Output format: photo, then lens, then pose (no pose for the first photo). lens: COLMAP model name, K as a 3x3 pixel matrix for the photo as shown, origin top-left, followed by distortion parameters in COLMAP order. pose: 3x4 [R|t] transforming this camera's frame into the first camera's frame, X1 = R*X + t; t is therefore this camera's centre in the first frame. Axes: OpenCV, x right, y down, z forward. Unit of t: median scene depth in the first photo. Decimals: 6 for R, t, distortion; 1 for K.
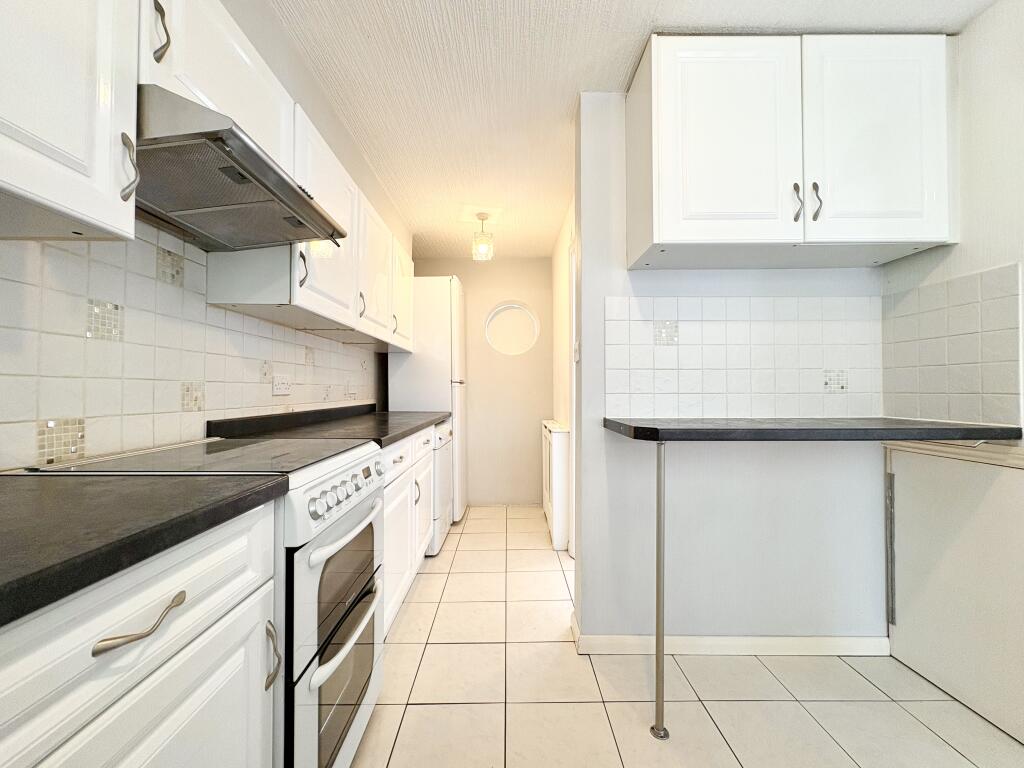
lens RADIAL K [[408.3, 0, 511.5], [0, 408.3, 385.2], [0, 0, 1]] dist [0.002761, 0.000339]
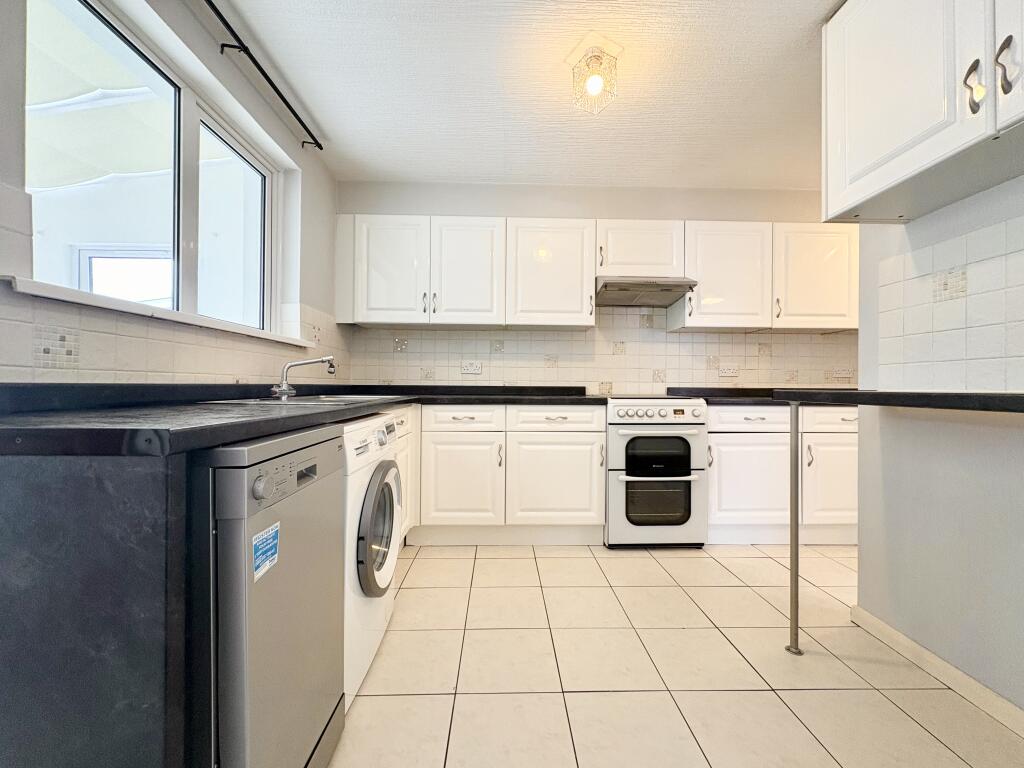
lens RADIAL K [[408.3, 0, 511.5], [0, 408.3, 385.2], [0, 0, 1]] dist [0.002761, 0.000339]
pose [[0.014065, -0.002274, -0.999899, 1.390376], [0.005281, 0.999984, -0.002200, 0.078002], [0.999887, -0.005250, 0.014076, 0.161422]]
